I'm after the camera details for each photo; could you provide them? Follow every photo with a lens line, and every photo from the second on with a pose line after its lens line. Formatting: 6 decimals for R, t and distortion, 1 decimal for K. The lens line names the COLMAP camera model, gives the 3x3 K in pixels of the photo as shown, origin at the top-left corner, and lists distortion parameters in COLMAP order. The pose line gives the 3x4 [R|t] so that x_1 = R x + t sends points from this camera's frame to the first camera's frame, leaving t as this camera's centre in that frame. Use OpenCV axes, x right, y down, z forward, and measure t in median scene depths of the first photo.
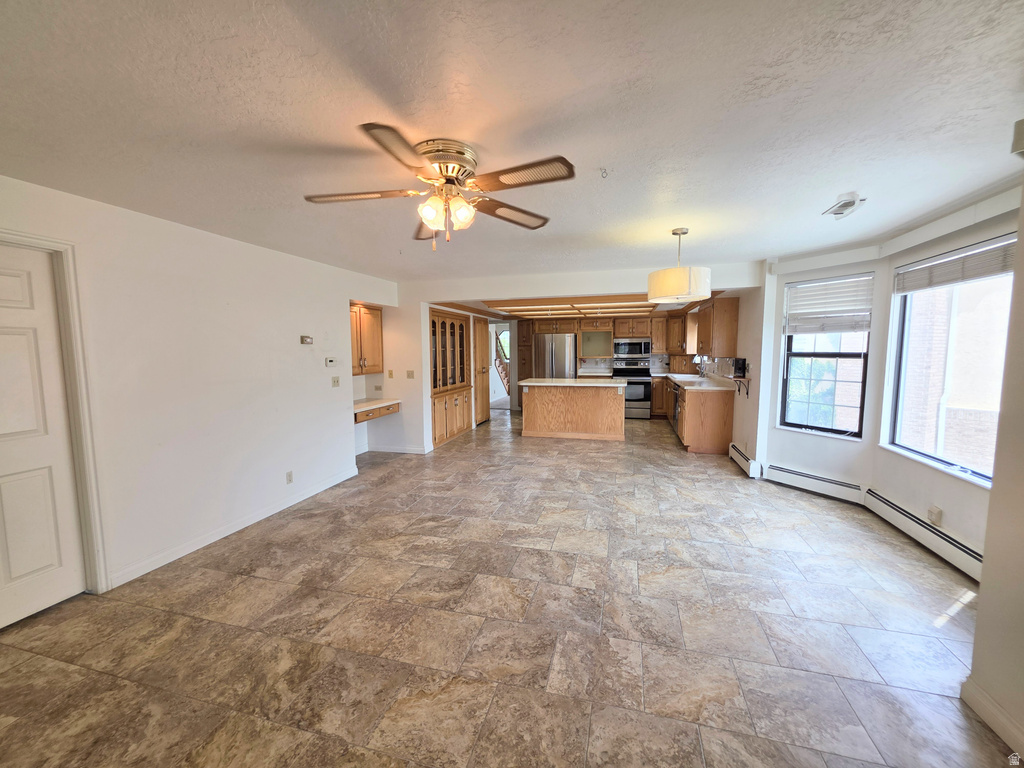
lens RADIAL K [[410.8, 0, 515.4], [0, 410.8, 385.4], [0, 0, 1]] dist [0.000941, -0.000317]
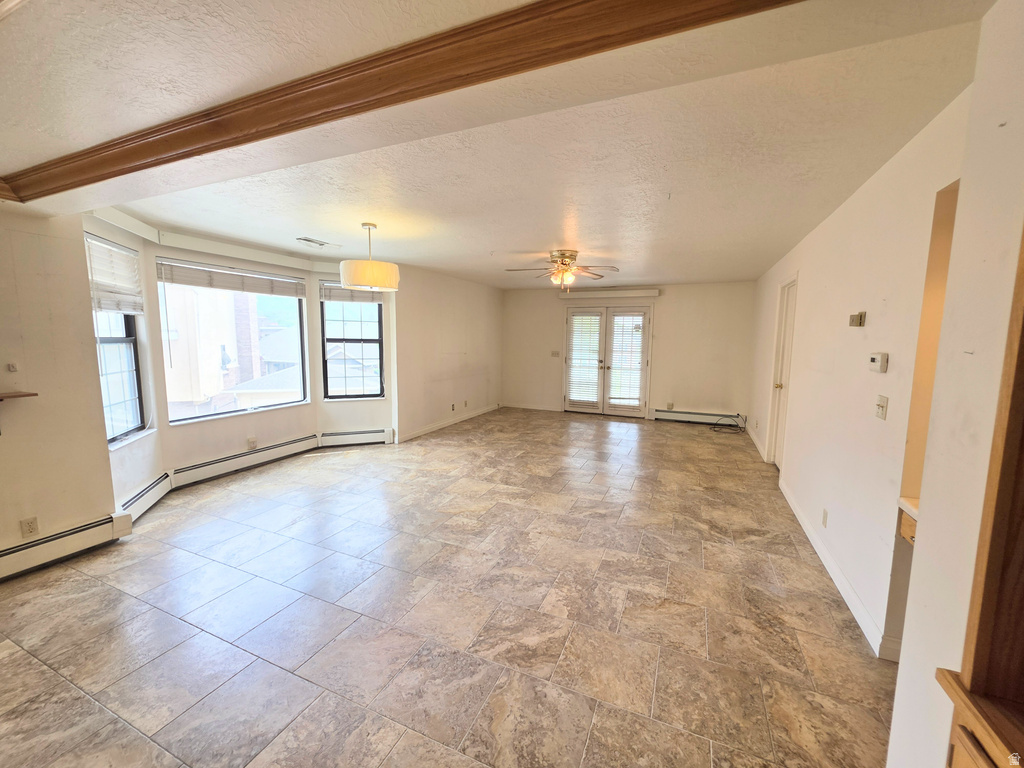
lens RADIAL K [[410.8, 0, 515.4], [0, 410.8, 385.4], [0, 0, 1]] dist [0.000941, -0.000317]
pose [[-0.990239, -0.019861, 0.137955, -0.082764], [0.008588, 0.979219, 0.202625, -0.104102], [-0.139112, 0.201832, -0.969490, 1.216915]]
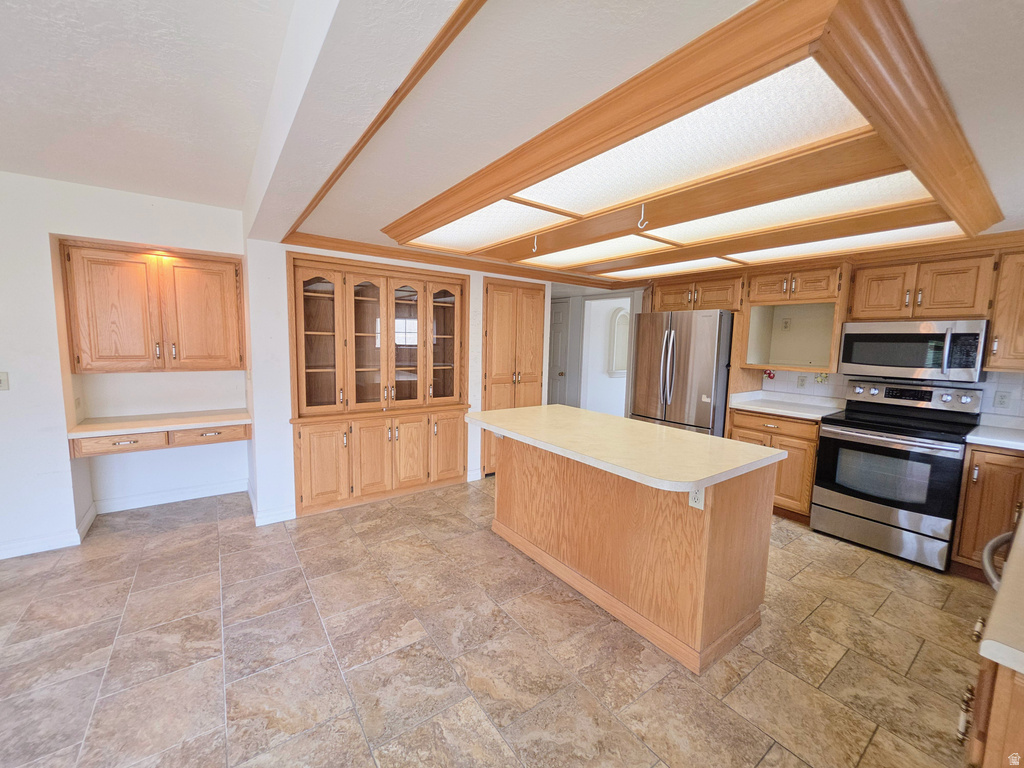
lens RADIAL K [[410.8, 0, 515.4], [0, 410.8, 385.4], [0, 0, 1]] dist [0.000941, -0.000317]
pose [[0.784119, 0.096115, -0.613122, 0.373605], [-0.087451, 0.995189, 0.044168, -0.073347], [0.614418, 0.018985, 0.788752, 0.813722]]
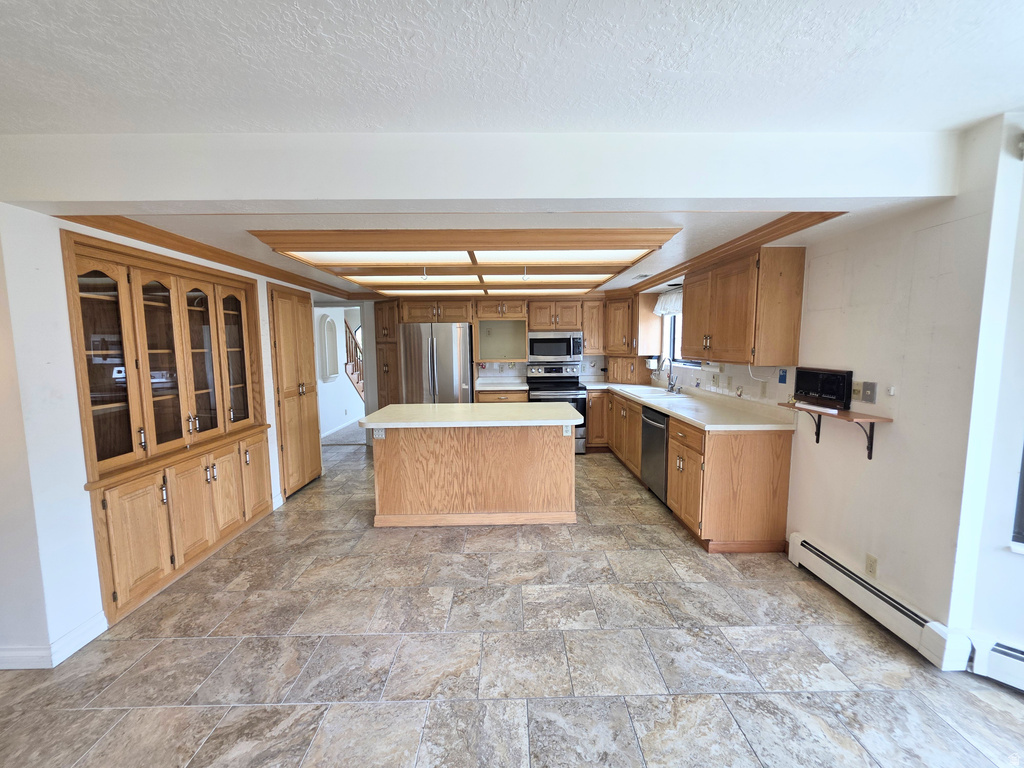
lens RADIAL K [[410.8, 0, 515.4], [0, 410.8, 385.4], [0, 0, 1]] dist [0.000941, -0.000317]
pose [[0.959122, -0.028682, 0.281535, 0.054511], [0.026690, 0.999584, 0.010908, -0.058137], [-0.281731, -0.002948, 0.959489, 0.599570]]
